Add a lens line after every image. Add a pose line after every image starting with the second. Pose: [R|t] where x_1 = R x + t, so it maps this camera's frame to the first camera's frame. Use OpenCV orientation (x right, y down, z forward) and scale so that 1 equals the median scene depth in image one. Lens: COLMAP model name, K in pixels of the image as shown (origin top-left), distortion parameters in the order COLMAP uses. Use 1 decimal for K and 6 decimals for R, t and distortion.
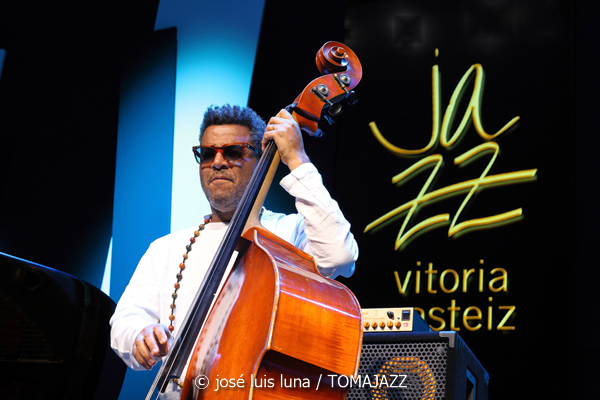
lens RADIAL K [[1373.4, 0, 300.1], [0, 1373.4, 200.0], [0, 0, 1]] dist [-0.135925, 0.000000]
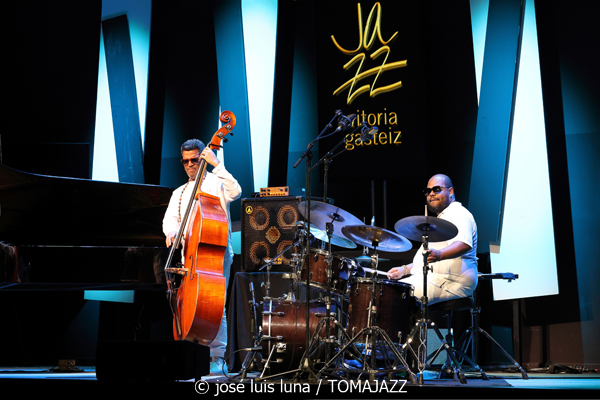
lens RADIAL K [[2076.8, 0, 300.0], [0, 2076.8, 200.1], [0, 0, 1]] dist [0.036133, 0.000000]
pose [[0.944741, -0.080139, -0.317870, 0.956775], [0.185155, 0.930627, 0.315675, -0.803147], [0.270521, -0.357086, 0.894040, -1.778807]]
